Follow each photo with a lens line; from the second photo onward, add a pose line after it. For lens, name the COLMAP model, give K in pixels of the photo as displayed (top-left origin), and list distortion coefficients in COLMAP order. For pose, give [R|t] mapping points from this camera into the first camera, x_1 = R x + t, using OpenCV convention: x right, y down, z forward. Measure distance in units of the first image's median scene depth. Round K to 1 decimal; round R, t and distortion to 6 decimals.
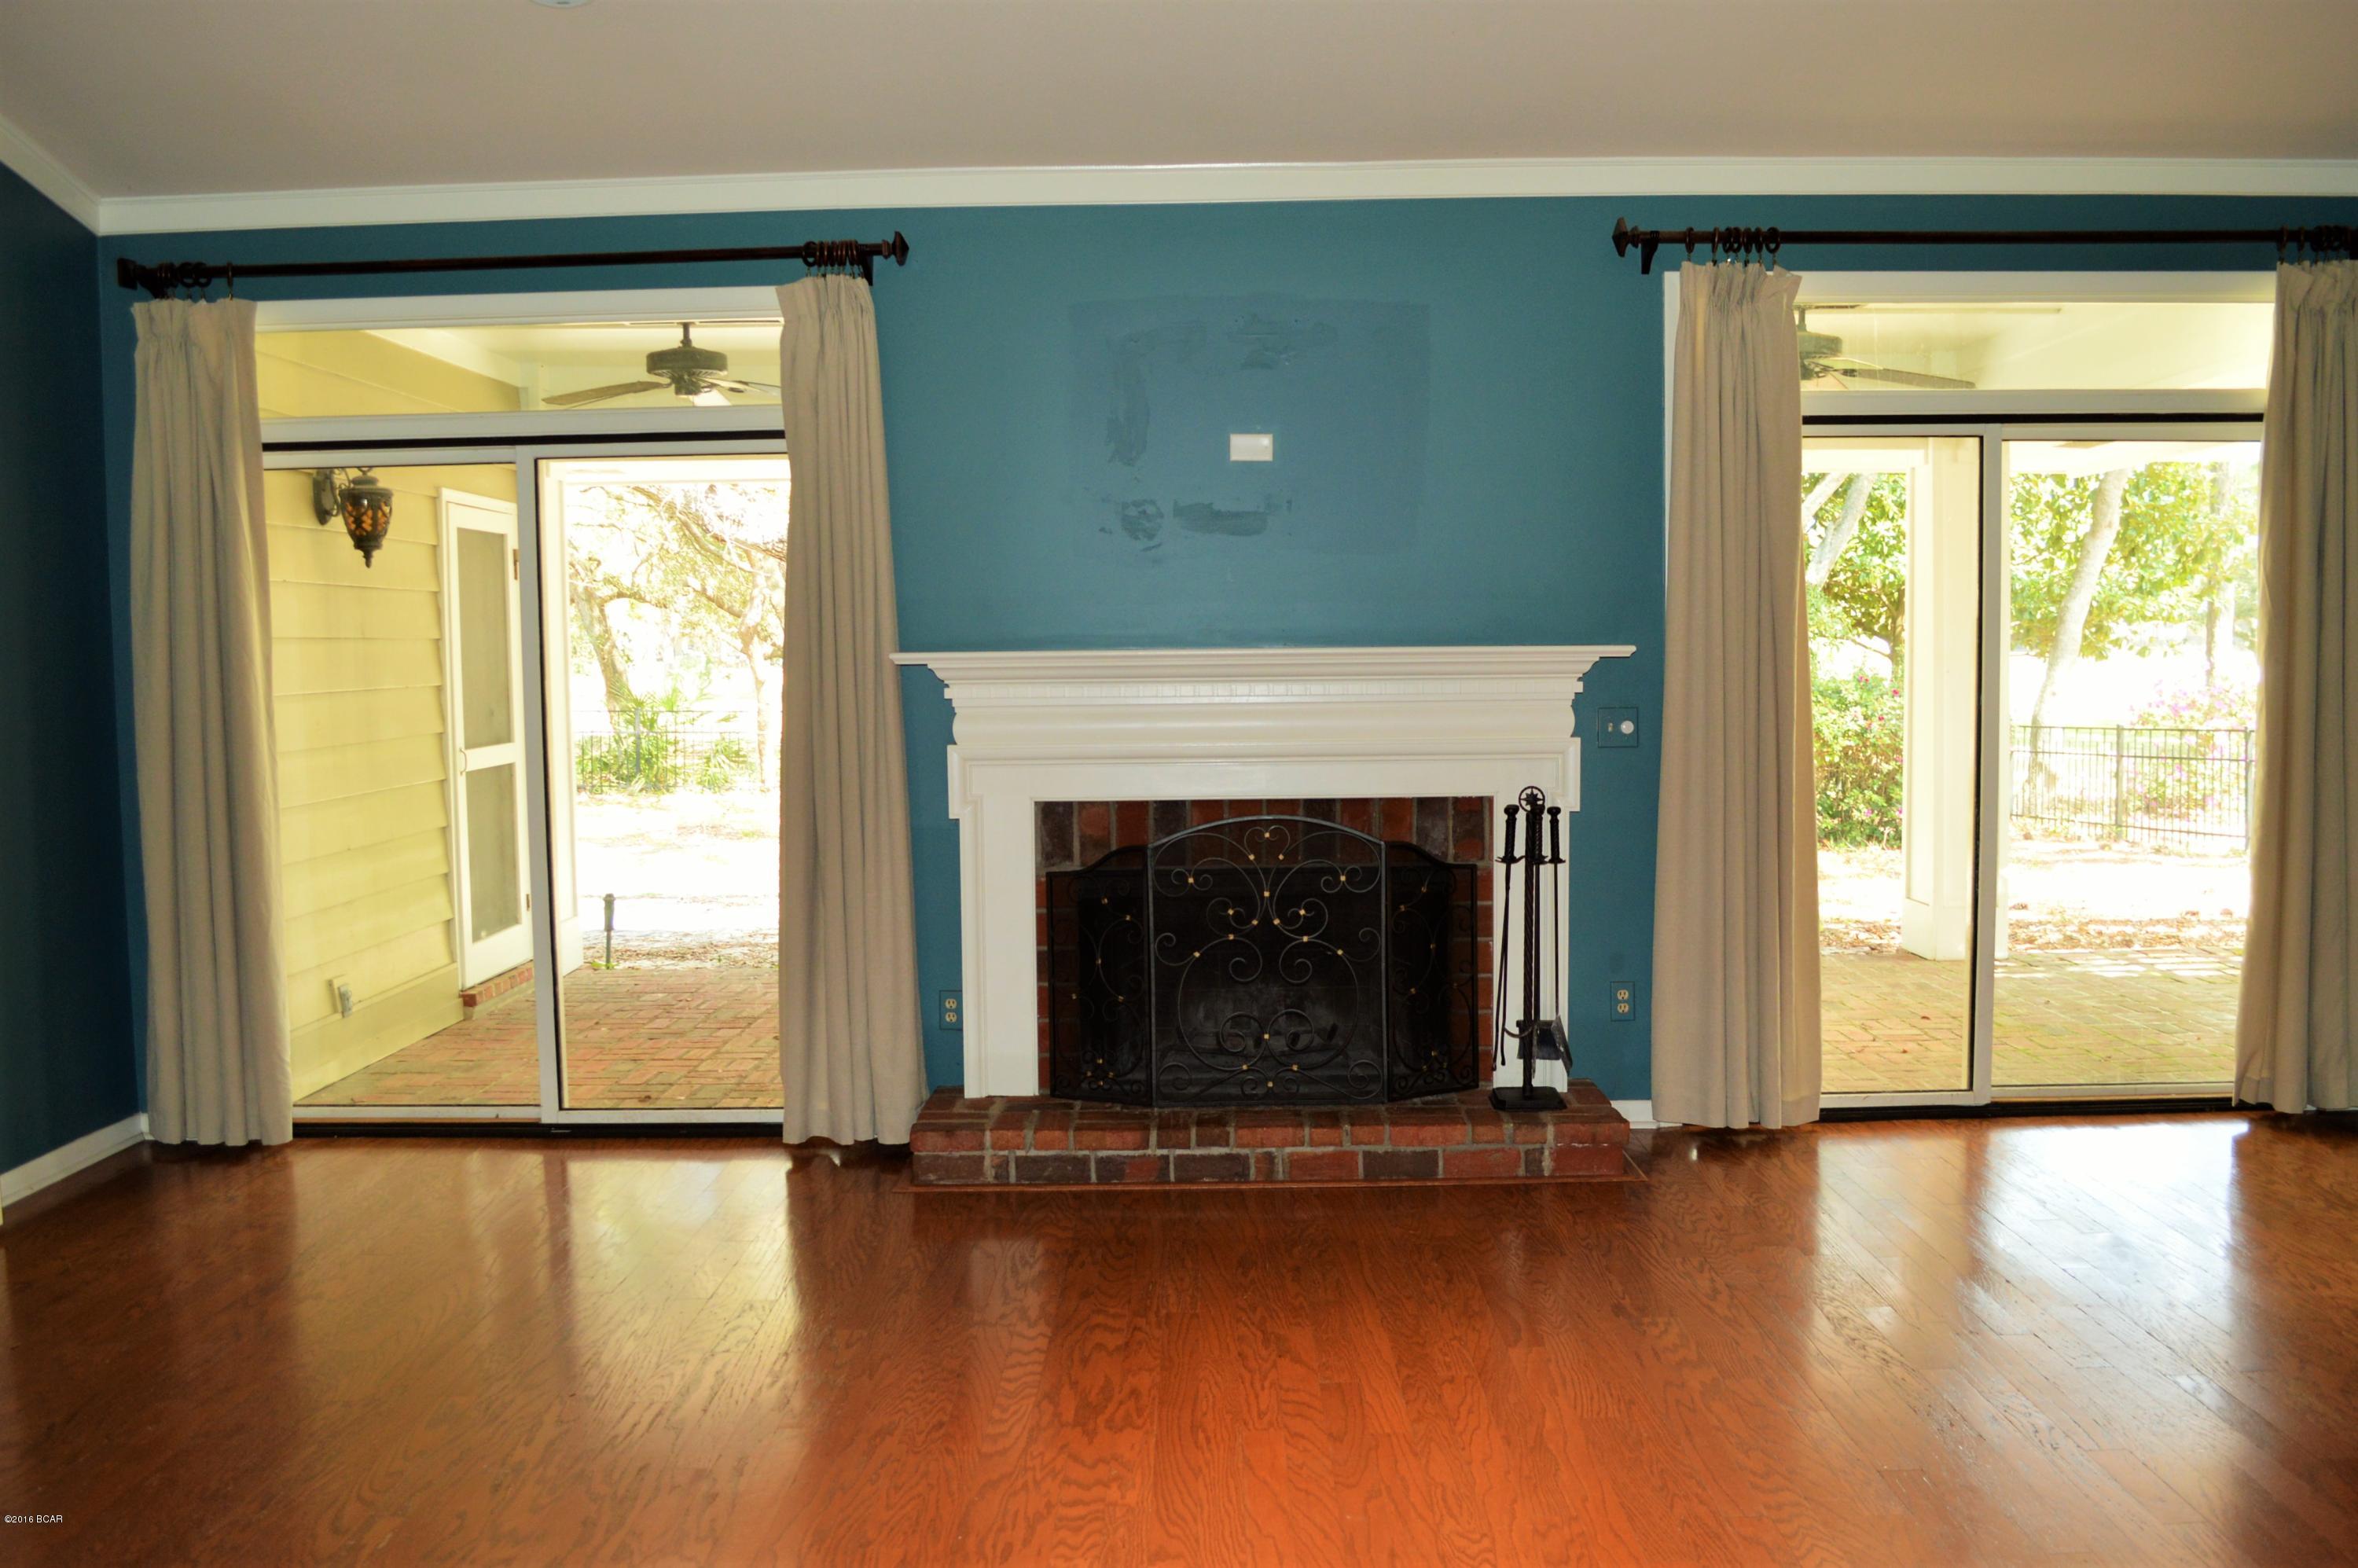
lens RADIAL K [[1979.6, 0, 1179.0], [0, 1979.6, 784.0], [0, 0, 1]] dist [-0.052932, -0.001336]
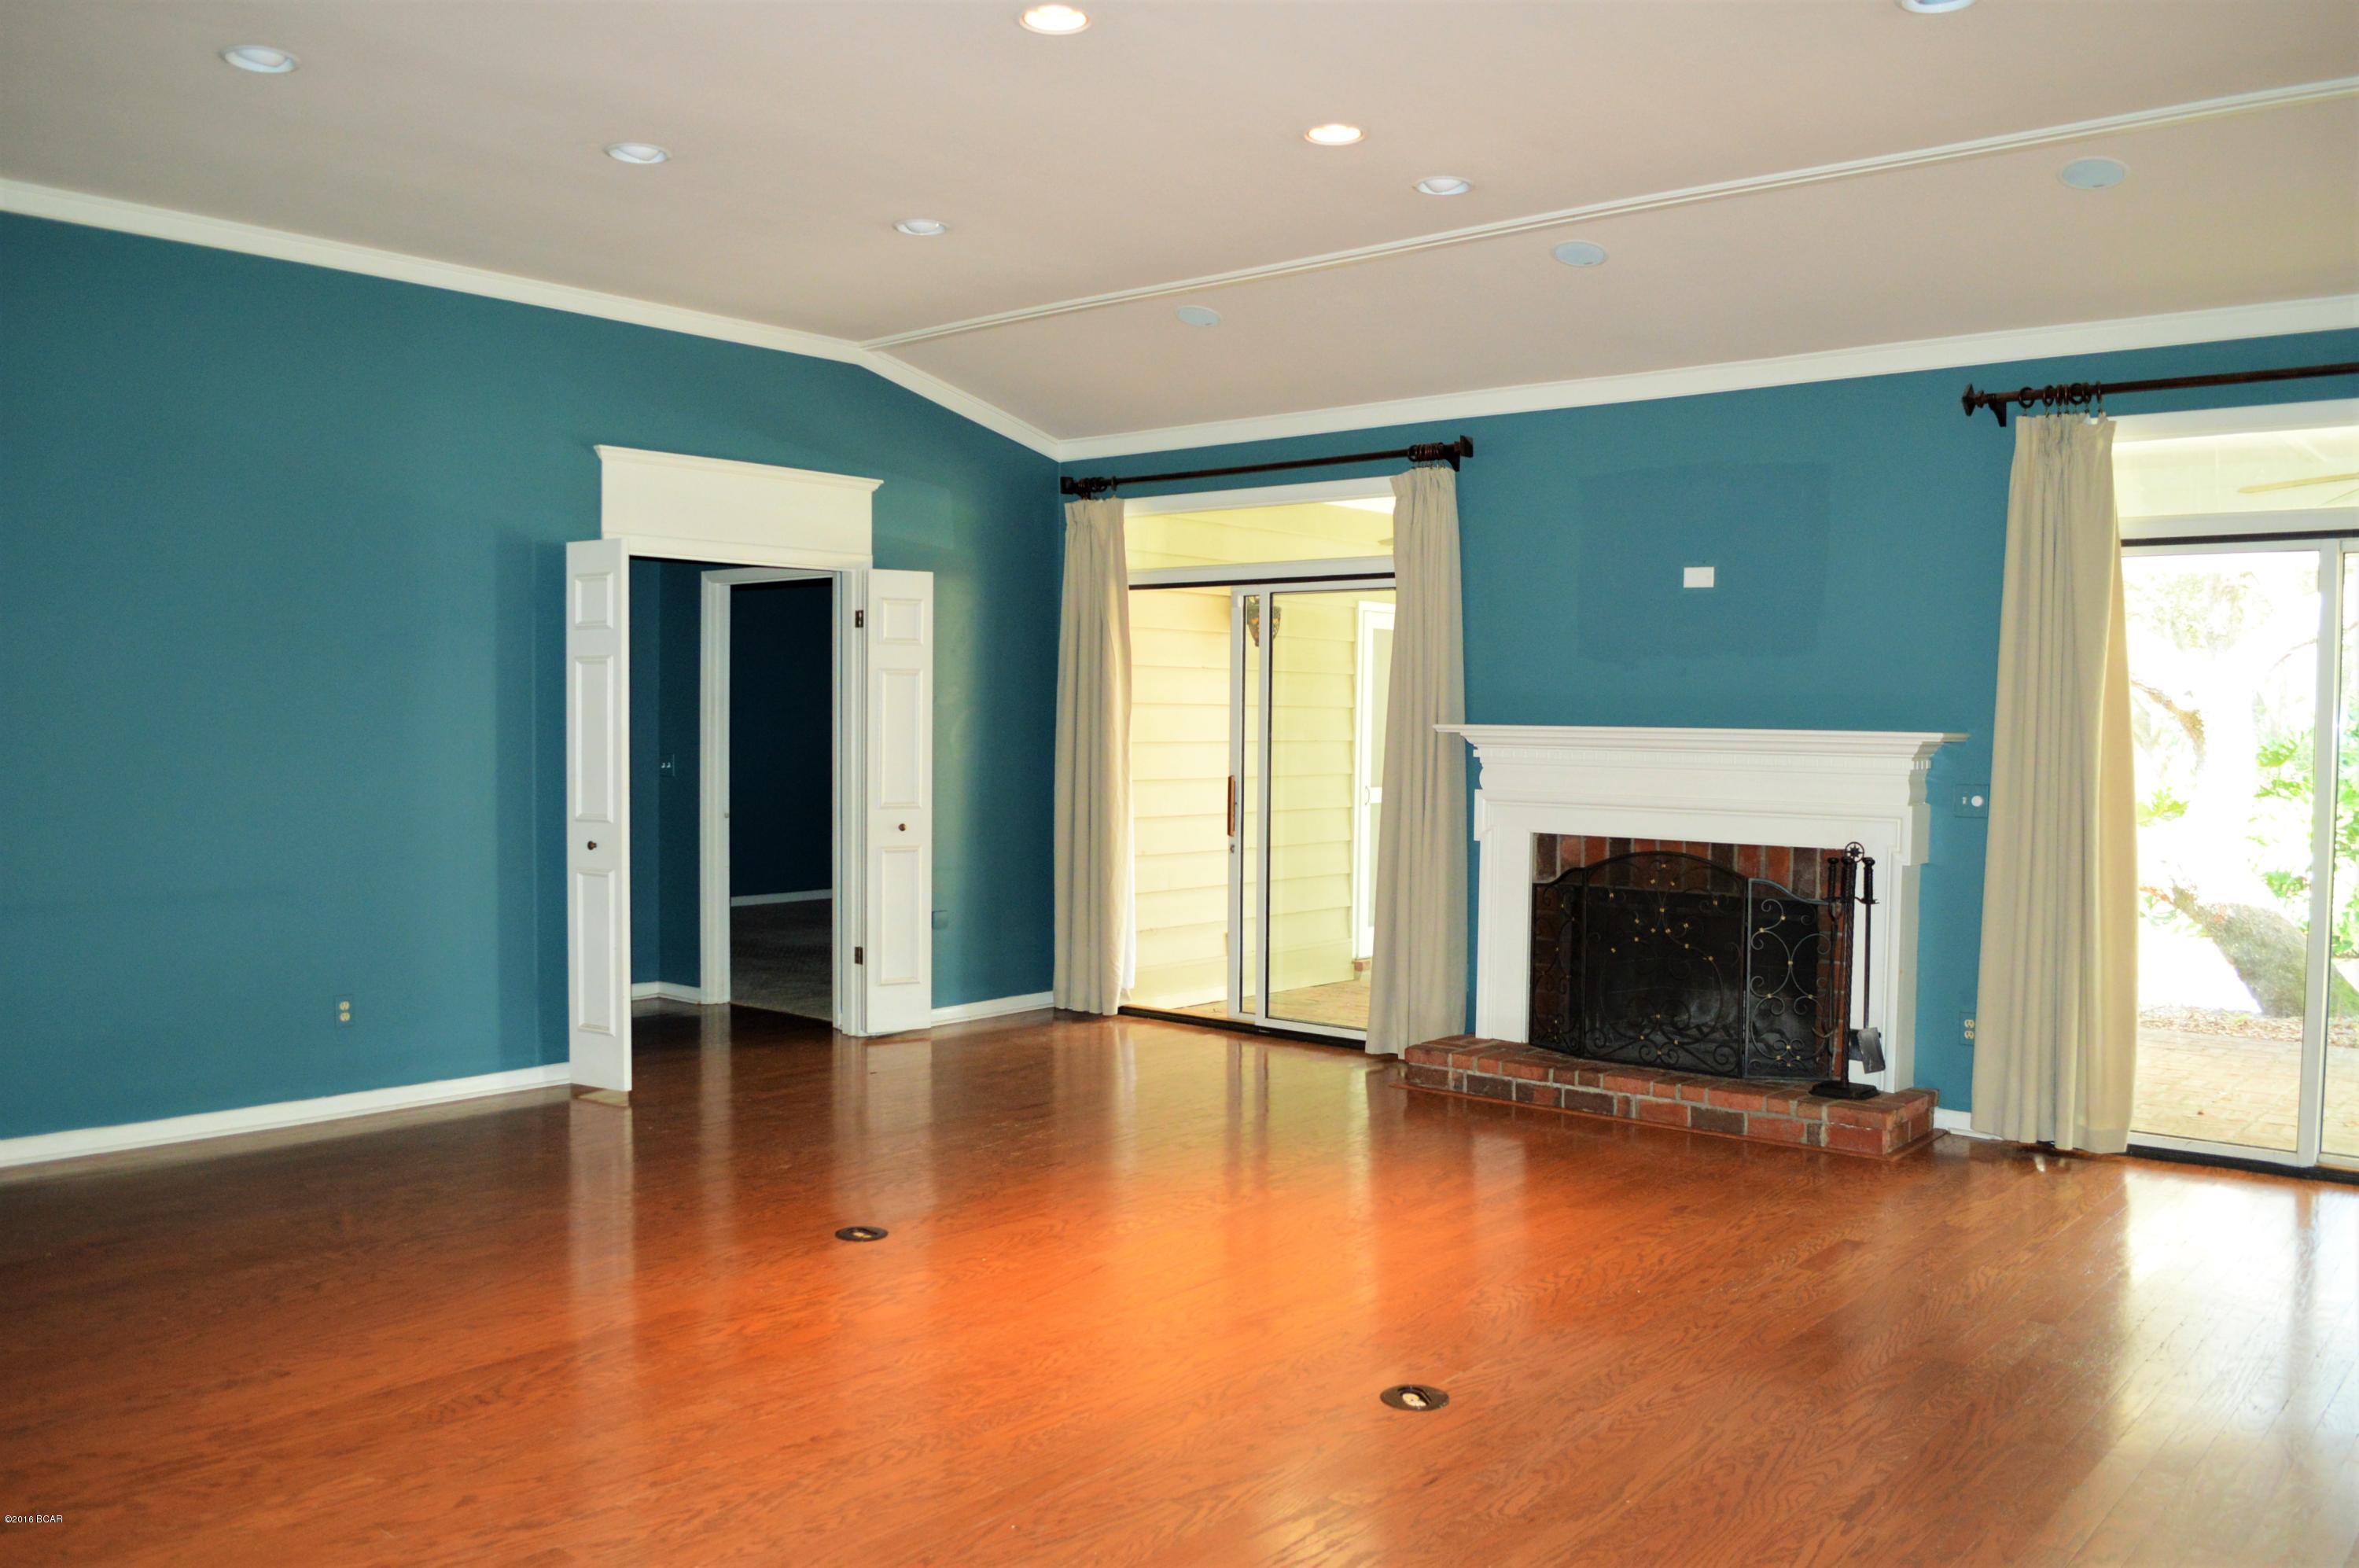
lens RADIAL K [[1816.4, 0, 1179.5], [0, 1816.4, 784.0], [0, 0, 1]] dist [-0.004058, -0.002127]
pose [[0.791092, 0.045716, -0.609986, 0.520920], [-0.065860, 0.997772, -0.010635, 0.004717], [0.608141, 0.048588, 0.792341, -0.177892]]
